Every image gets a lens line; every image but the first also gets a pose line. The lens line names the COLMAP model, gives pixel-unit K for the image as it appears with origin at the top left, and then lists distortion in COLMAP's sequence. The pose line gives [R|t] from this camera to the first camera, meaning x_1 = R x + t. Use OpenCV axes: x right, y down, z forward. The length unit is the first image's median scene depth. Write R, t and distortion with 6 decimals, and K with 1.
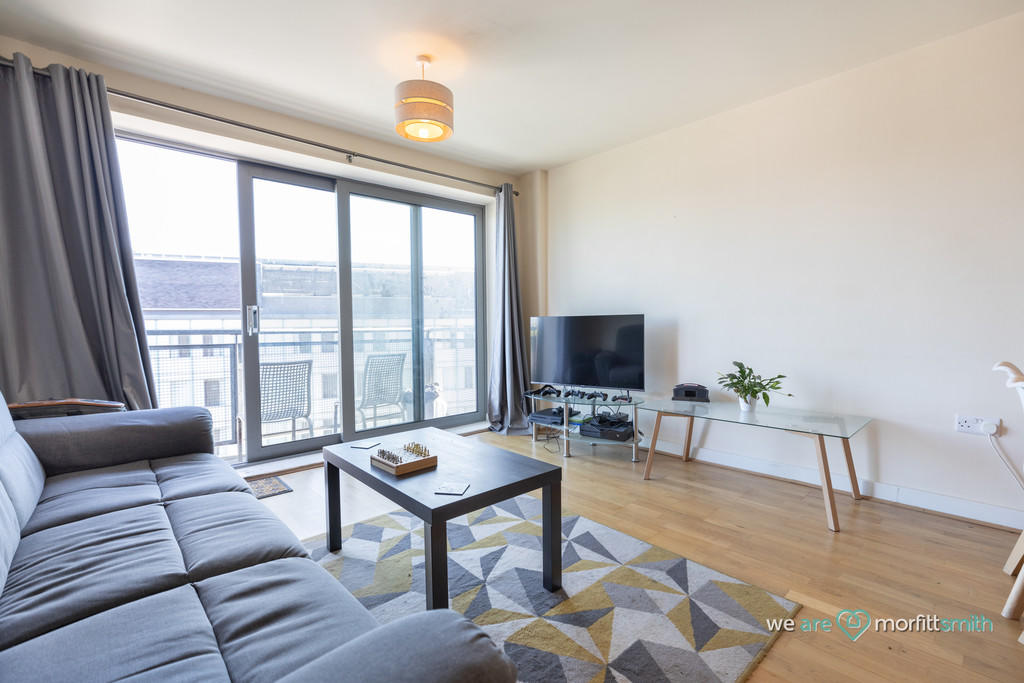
lens RADIAL K [[467.5, 0, 510.6], [0, 467.5, 346.5], [0, 0, 1]] dist [0.003784, -0.000060]
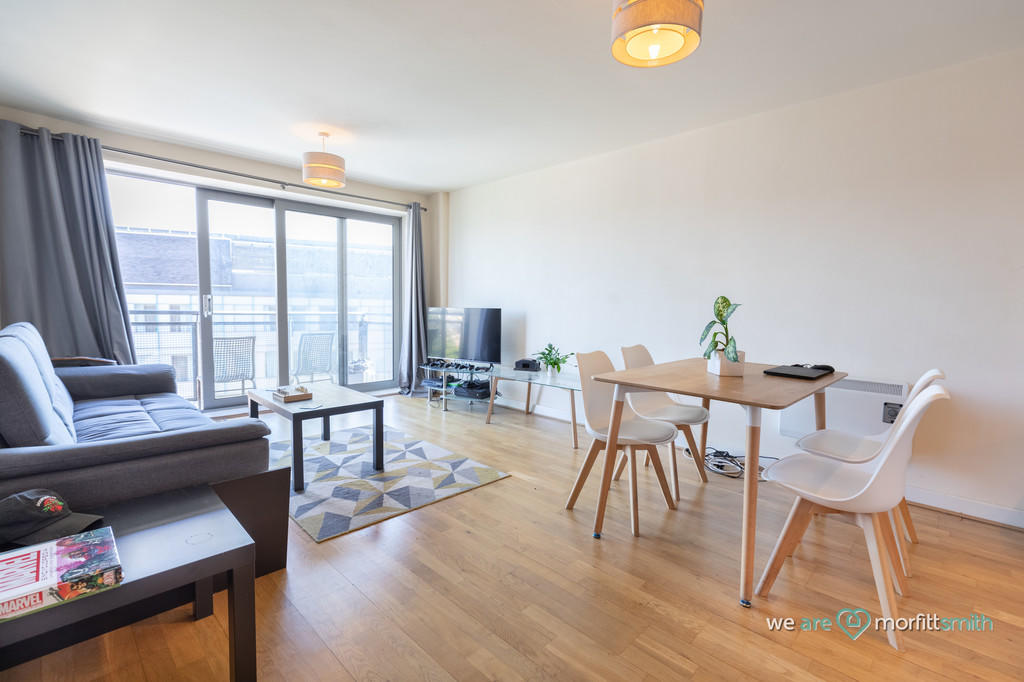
lens RADIAL K [[467.5, 0, 513.3], [0, 467.5, 345.2], [0, 0, 1]] dist [0.003784, -0.000060]
pose [[0.998436, 0.022265, 0.051285, 0.262735], [-0.023982, 0.999164, 0.033114, -0.006922], [-0.050505, -0.034292, 0.998135, -0.397851]]
